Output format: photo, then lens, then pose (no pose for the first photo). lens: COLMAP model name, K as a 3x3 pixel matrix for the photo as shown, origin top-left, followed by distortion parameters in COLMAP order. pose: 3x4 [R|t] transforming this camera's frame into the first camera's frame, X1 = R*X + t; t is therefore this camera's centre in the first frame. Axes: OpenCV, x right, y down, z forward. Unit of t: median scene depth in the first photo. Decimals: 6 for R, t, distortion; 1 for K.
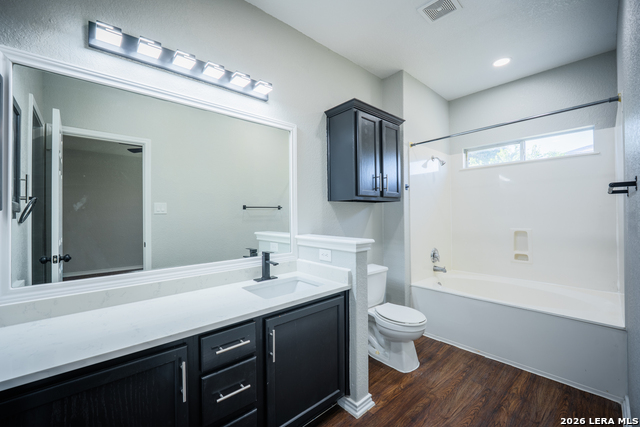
lens RADIAL K [[263.3, 0, 313.5], [0, 263.3, 213.4], [0, 0, 1]] dist [-0.001958, -0.000668]
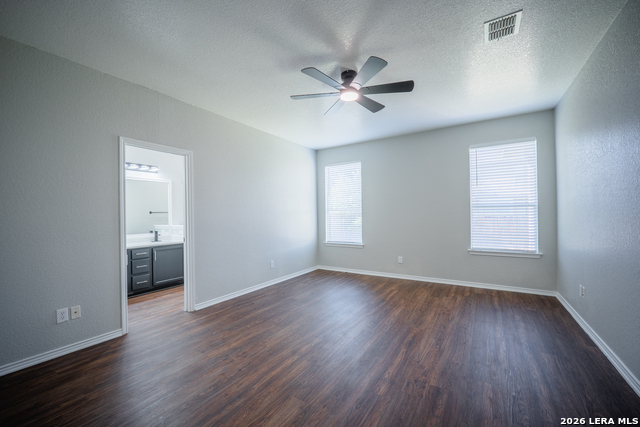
lens RADIAL K [[263.3, 0, 313.5], [0, 263.3, 213.4], [0, 0, 1]] dist [-0.001958, -0.000668]
pose [[0.963839, -0.006988, 0.266392, 0.483506], [0.008042, 0.999964, -0.002867, -0.006635], [-0.266362, 0.004905, 0.963860, -1.491717]]
